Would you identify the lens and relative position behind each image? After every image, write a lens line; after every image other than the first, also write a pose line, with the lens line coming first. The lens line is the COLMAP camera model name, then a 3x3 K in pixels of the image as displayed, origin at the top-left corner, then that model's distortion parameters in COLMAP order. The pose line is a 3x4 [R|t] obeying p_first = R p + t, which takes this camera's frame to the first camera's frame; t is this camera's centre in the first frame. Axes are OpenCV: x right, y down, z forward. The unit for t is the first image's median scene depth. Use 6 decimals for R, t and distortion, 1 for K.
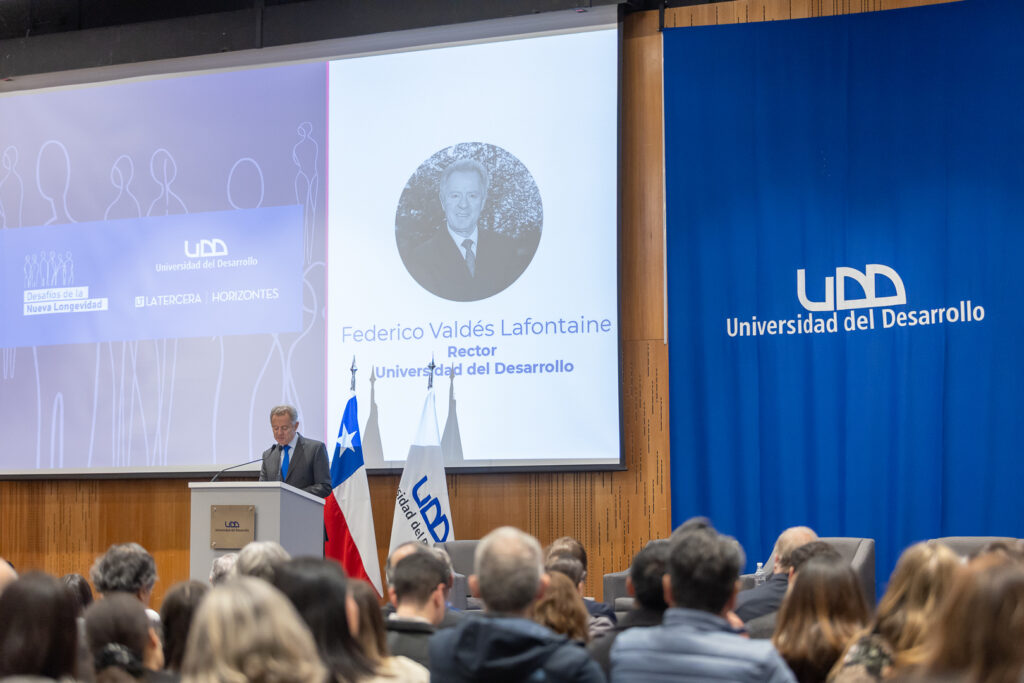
lens RADIAL K [[2557.4, 0, 511.2], [0, 2557.4, 342.3], [0, 0, 1]] dist [-0.139889, 0.000000]
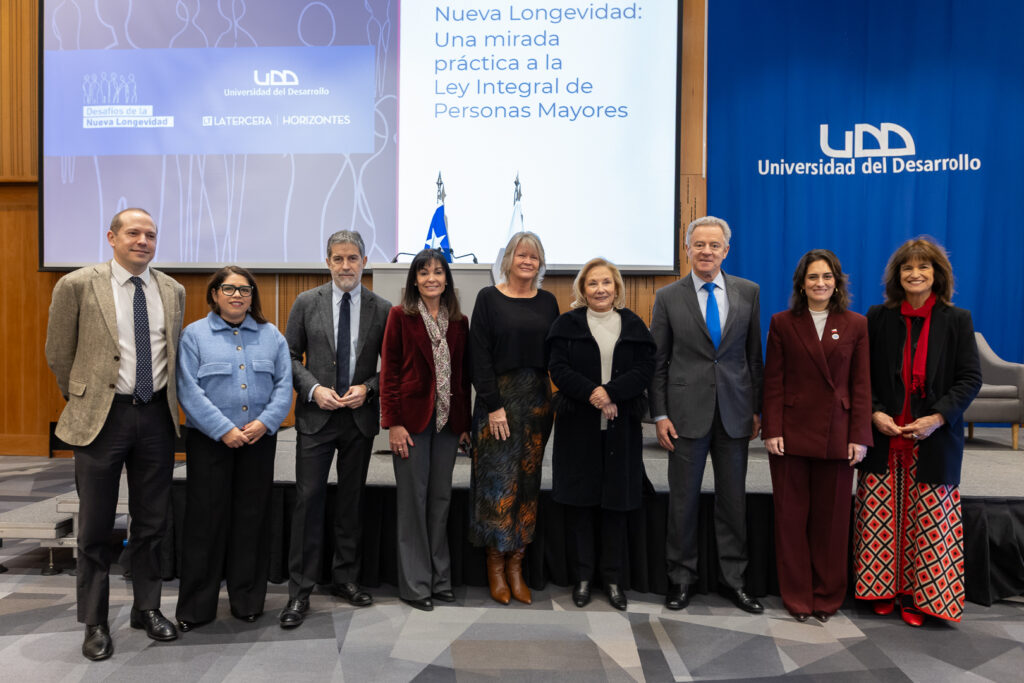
lens RADIAL K [[710.1, 0, 507.6], [0, 710.1, 342.9], [0, 0, 1]] dist [0.003624, -0.006198]
pose [[0.899659, 0.004511, 0.436570, -0.173166], [-0.046384, 0.995275, 0.085302, 0.053856], [-0.434122, -0.096993, 0.895617, 0.677384]]
